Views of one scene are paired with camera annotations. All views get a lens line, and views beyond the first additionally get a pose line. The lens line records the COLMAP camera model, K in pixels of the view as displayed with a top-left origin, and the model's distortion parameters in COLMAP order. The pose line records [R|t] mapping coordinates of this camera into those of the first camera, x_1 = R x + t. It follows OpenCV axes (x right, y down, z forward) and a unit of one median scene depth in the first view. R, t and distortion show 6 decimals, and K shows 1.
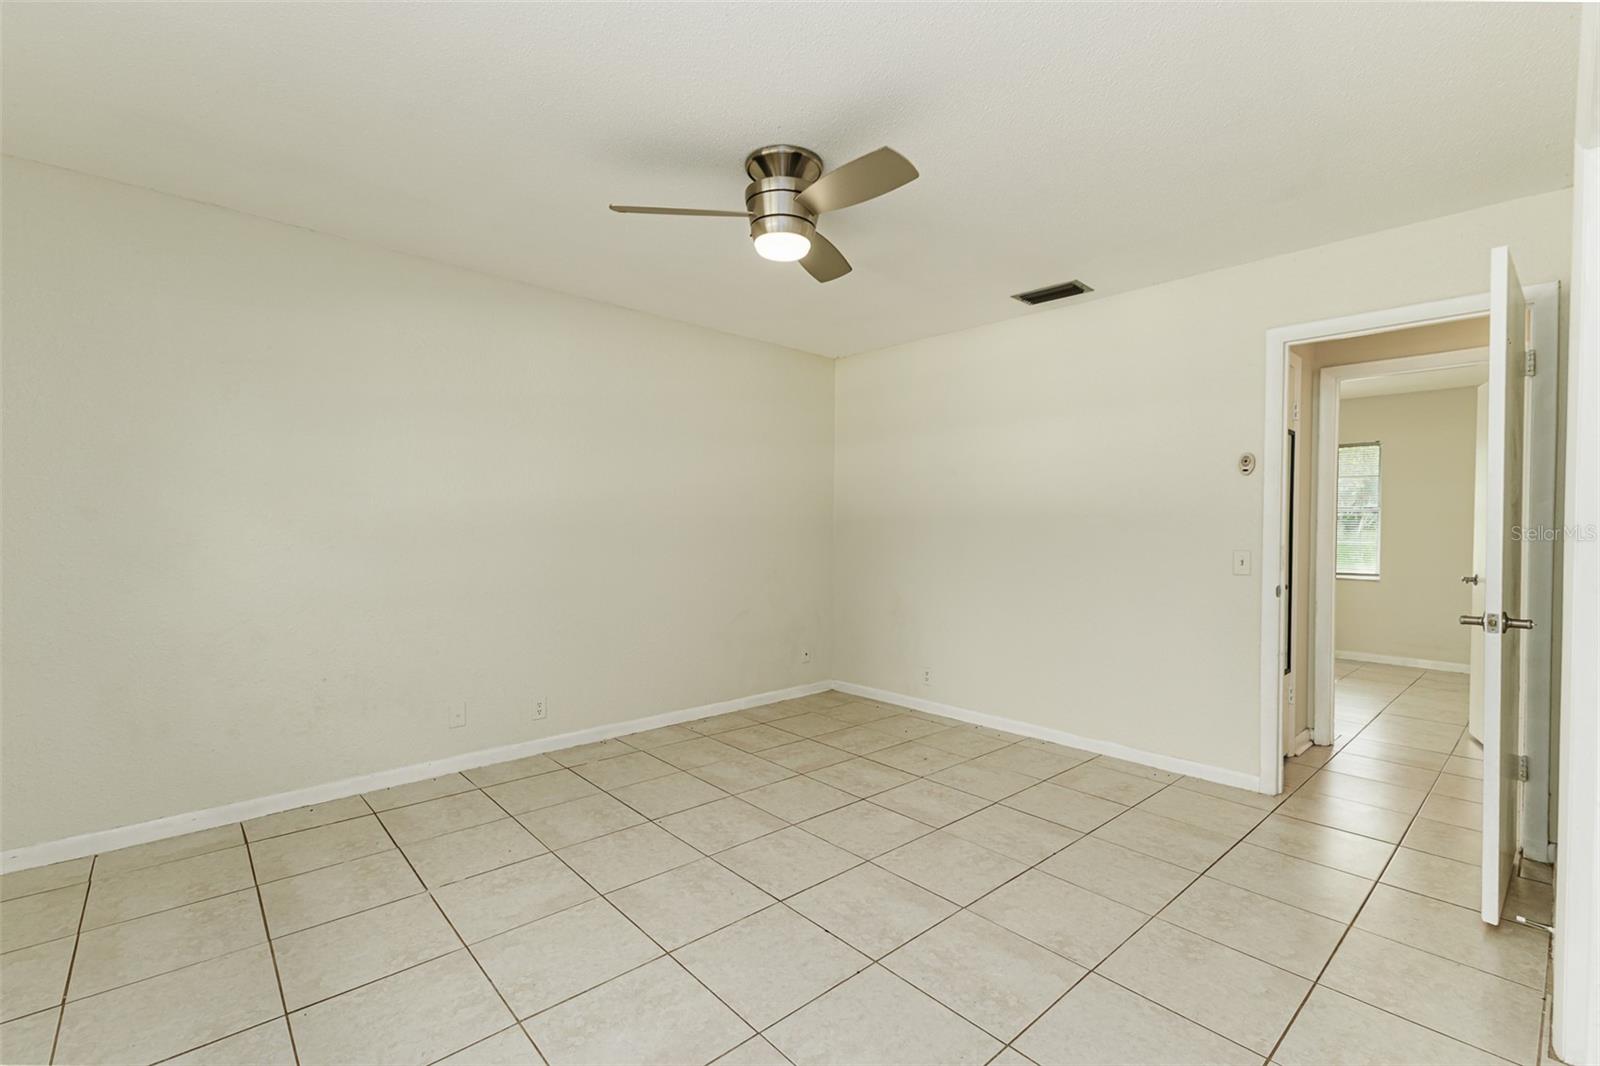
lens RADIAL K [[707.4, 0, 798.1], [0, 707.4, 531.1], [0, 0, 1]] dist [-0.001424, -0.000916]
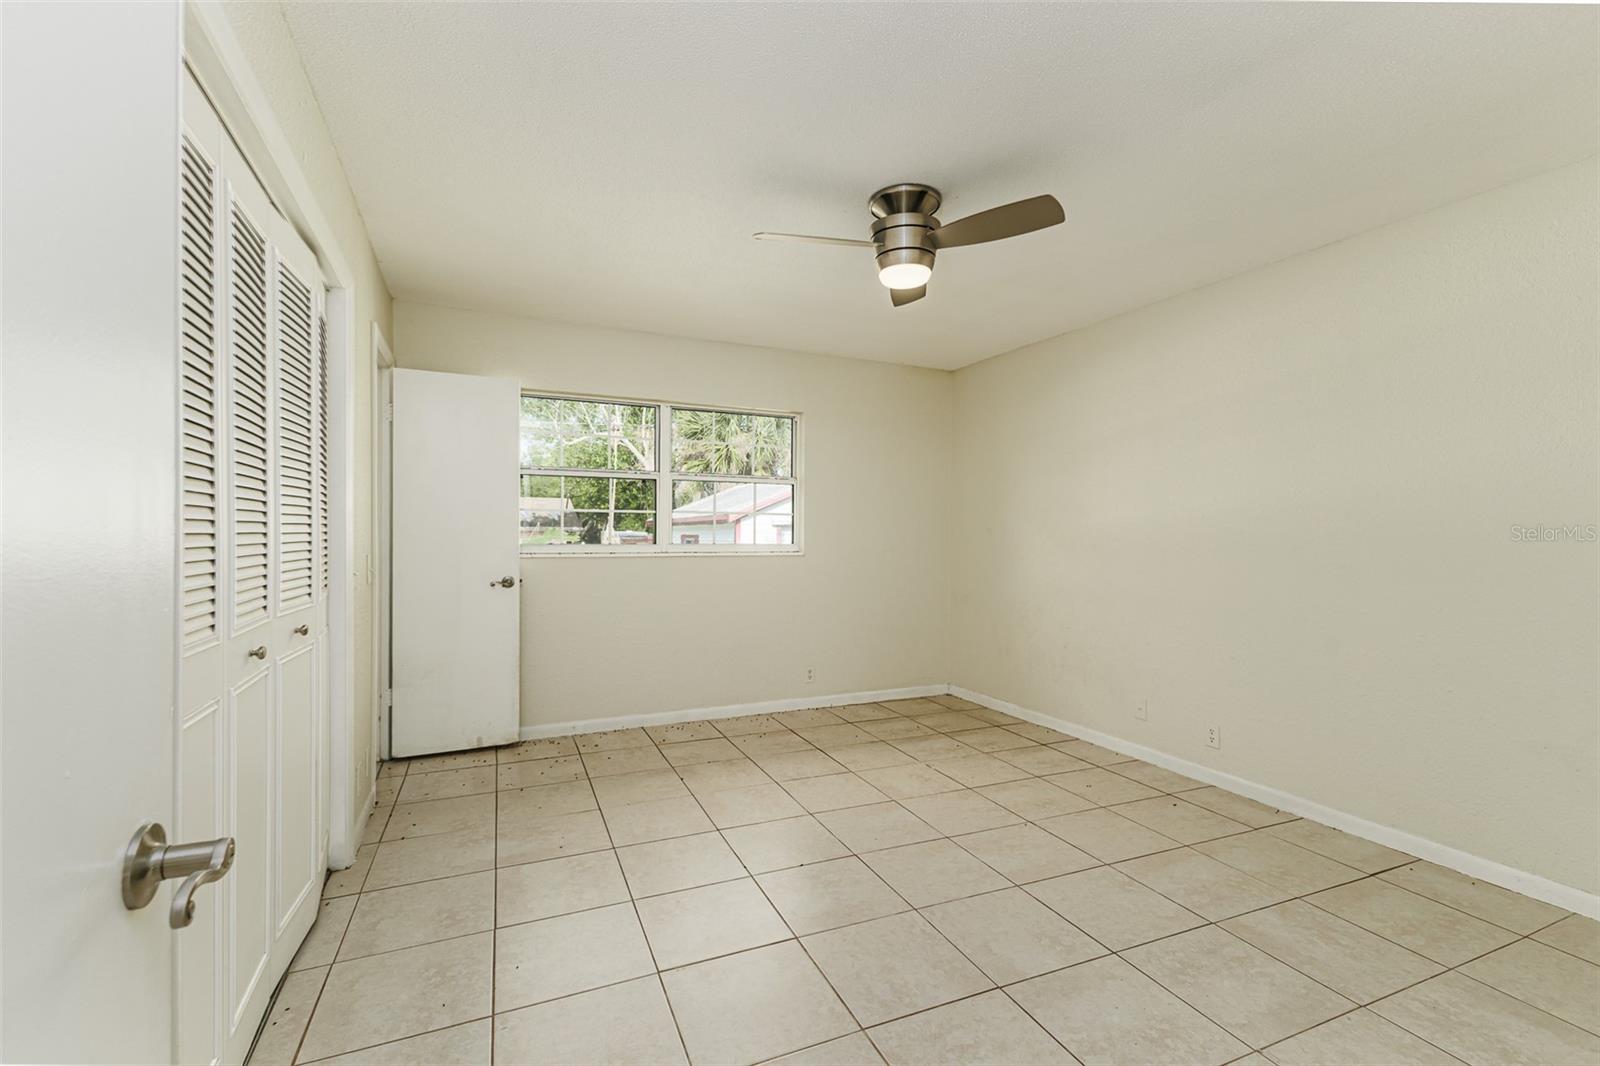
lens RADIAL K [[707.4, 0, 798.1], [0, 707.4, 531.1], [0, 0, 1]] dist [-0.001424, -0.000916]
pose [[-0.321325, -0.007338, -0.946941, 0.763213], [-0.019185, 0.999815, -0.001238, -0.003728], [0.946775, 0.017770, -0.321406, 0.876280]]
